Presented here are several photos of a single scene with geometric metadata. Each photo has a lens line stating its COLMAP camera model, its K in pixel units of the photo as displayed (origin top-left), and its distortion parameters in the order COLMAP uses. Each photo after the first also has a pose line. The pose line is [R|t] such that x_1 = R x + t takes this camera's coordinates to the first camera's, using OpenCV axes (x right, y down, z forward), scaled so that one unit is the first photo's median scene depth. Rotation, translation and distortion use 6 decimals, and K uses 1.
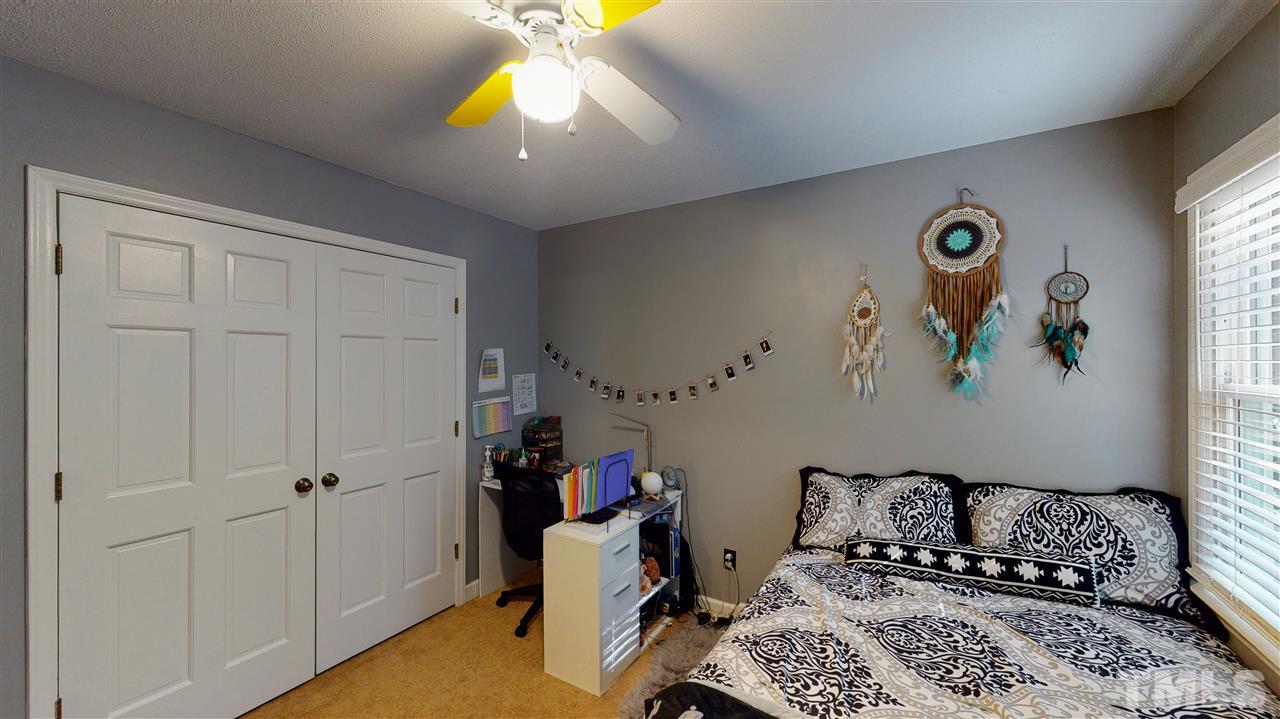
lens RADIAL K [[467.4, 0, 640.2], [0, 467.4, 361.1], [0, 0, 1]] dist [-0.000637, -0.000093]
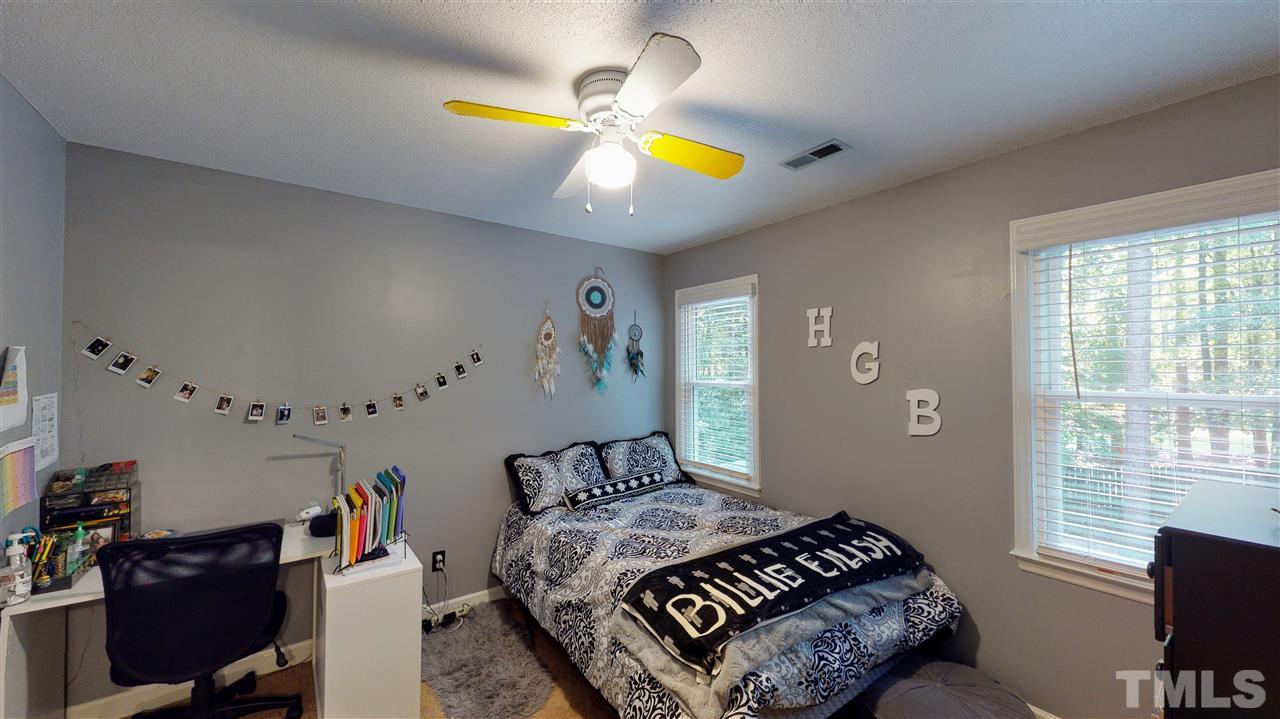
lens RADIAL K [[467.1, 0, 640.0], [0, 467.1, 359.5], [0, 0, 1]] dist [-0.000609, -0.000050]
pose [[0.376534, 0.020748, 0.926171, -0.790693], [-0.002451, 0.999768, -0.021400, -0.005075], [-0.926400, 0.005787, 0.376497, 0.238631]]
